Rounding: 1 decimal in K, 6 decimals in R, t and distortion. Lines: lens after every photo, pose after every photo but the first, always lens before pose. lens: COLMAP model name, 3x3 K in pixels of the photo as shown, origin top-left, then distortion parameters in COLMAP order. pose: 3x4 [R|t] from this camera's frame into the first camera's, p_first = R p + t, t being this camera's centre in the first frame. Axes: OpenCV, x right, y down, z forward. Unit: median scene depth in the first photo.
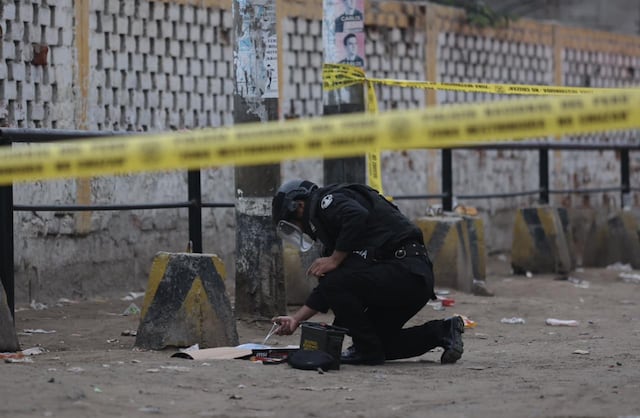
lens RADIAL K [[4331.8, 0, 291.8], [0, 4331.8, 207.5], [0, 0, 1]] dist [1.780168, -24.055273]
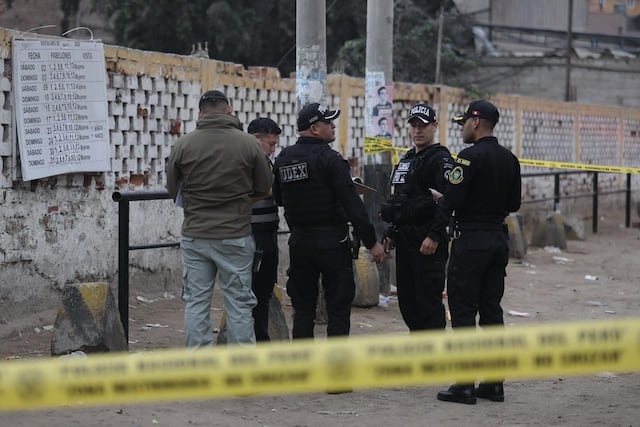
lens RADIAL K [[2038.4, 0, 320.0], [0, 2038.4, 213.5], [0, 0, 1]] dist [0.026811, 1.698951]
pose [[0.999131, 0.025268, -0.033152, 0.015492], [-0.024275, 0.999255, 0.030019, -0.026754], [0.033886, -0.029188, 0.998999, 0.290681]]
